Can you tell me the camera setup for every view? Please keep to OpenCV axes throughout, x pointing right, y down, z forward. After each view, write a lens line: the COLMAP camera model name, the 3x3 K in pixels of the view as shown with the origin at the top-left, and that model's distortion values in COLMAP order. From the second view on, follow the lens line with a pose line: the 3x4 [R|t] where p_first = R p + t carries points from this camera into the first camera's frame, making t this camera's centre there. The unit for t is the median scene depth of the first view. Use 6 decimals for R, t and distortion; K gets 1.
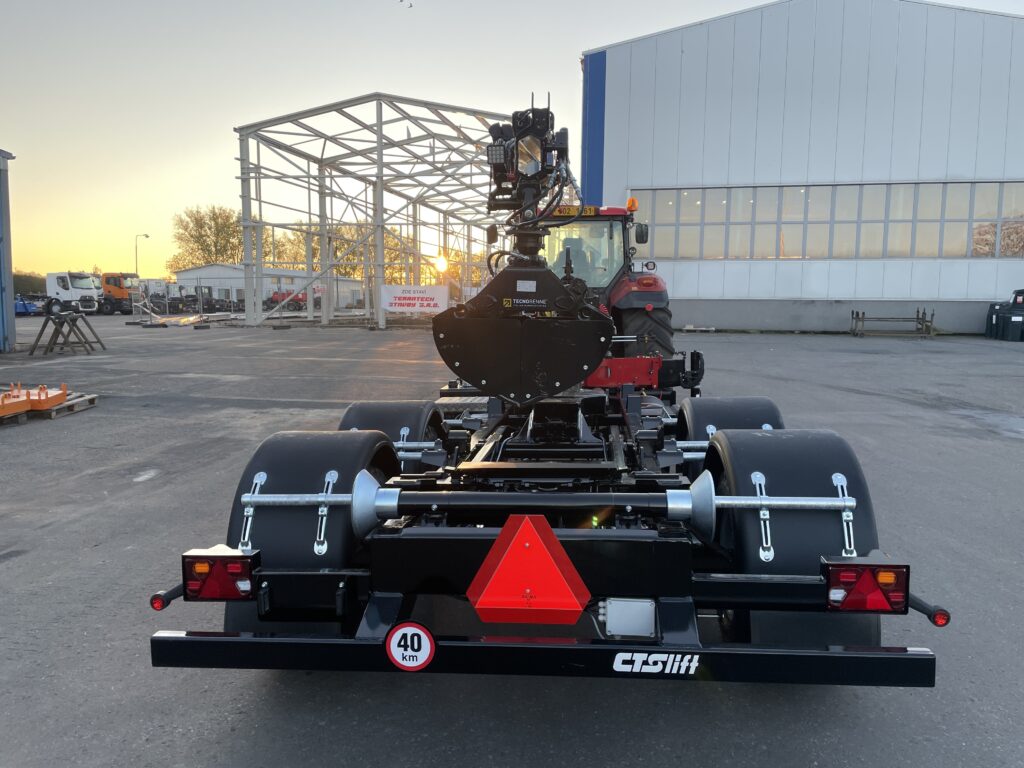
lens RADIAL K [[834.0, 0, 514.4], [0, 834.0, 353.4], [0, 0, 1]] dist [0.062119, -0.004080]
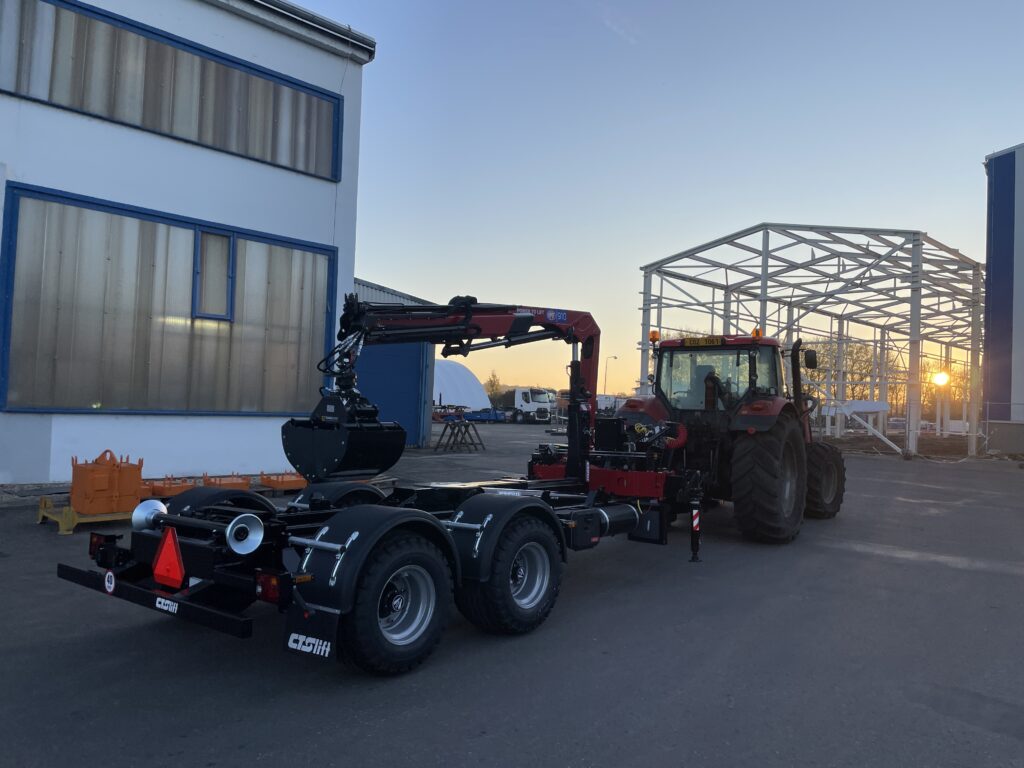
lens RADIAL K [[834.0, 0, 514.4], [0, 834.0, 353.4], [0, 0, 1]] dist [0.062119, -0.004080]
pose [[0.815745, -0.018083, -0.578128, 0.183884], [-0.060398, 0.991384, -0.116230, -0.003184], [0.575249, 0.129732, 0.807625, -0.020141]]
